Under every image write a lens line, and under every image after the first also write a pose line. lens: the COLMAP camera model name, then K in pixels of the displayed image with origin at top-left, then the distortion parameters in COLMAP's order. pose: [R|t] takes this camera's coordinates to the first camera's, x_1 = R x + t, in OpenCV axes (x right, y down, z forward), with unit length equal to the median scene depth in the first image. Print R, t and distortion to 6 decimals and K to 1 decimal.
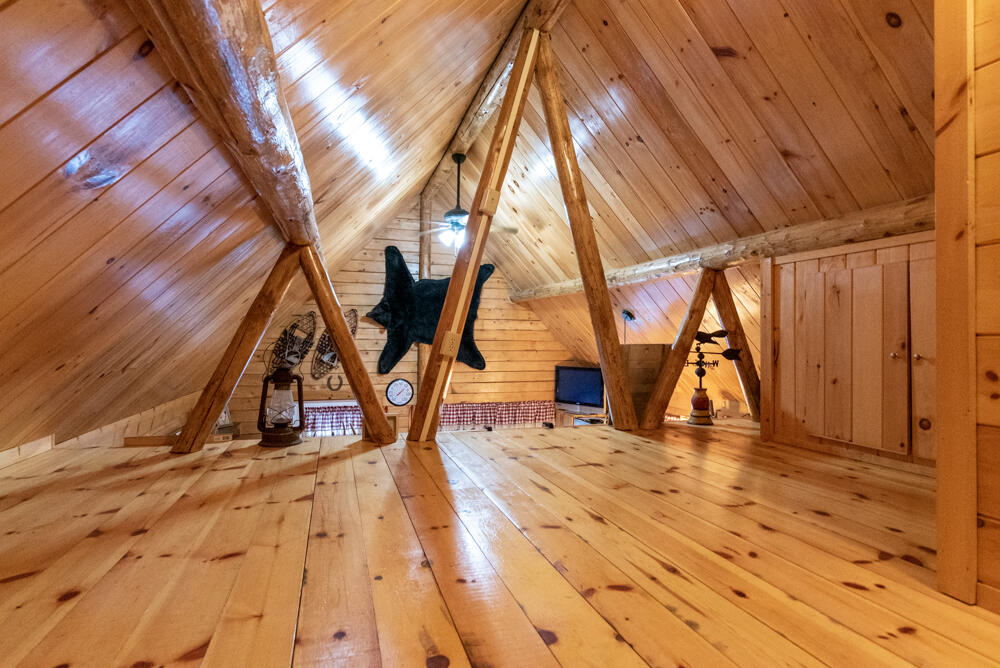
lens RADIAL K [[485.3, 0, 500.0], [0, 485.3, 334.0], [0, 0, 1]] dist [0.002386, -0.000419]
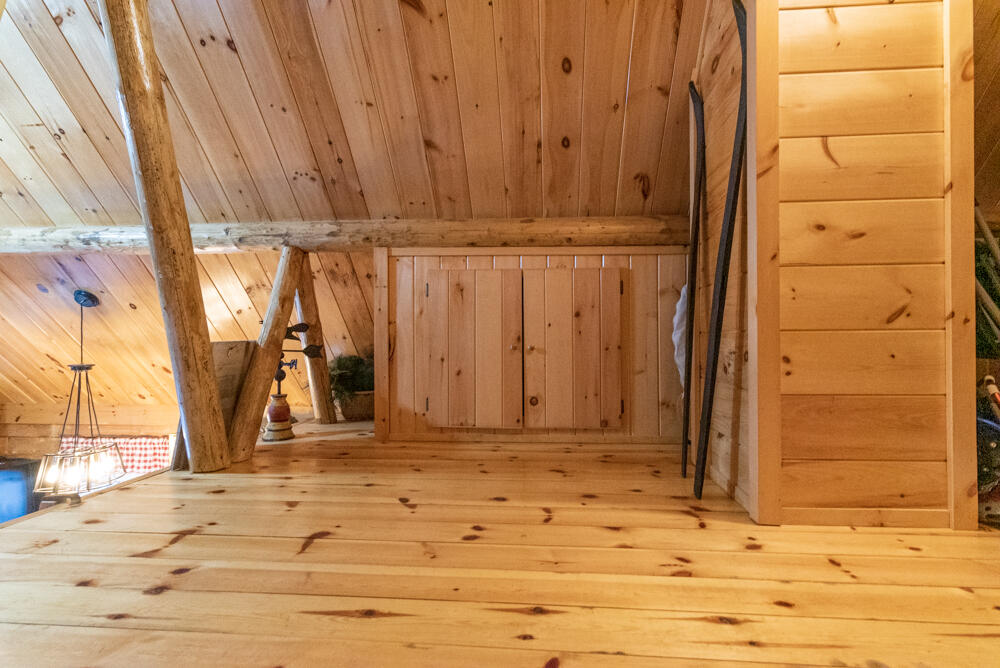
lens RADIAL K [[485.3, 0, 500.0], [0, 485.3, 334.0], [0, 0, 1]] dist [0.002386, -0.000419]
pose [[0.406721, -0.006183, 0.913532, -0.260457], [-0.005600, 0.999941, 0.009261, 0.001314], [-0.913535, -0.008883, 0.406662, 0.494832]]
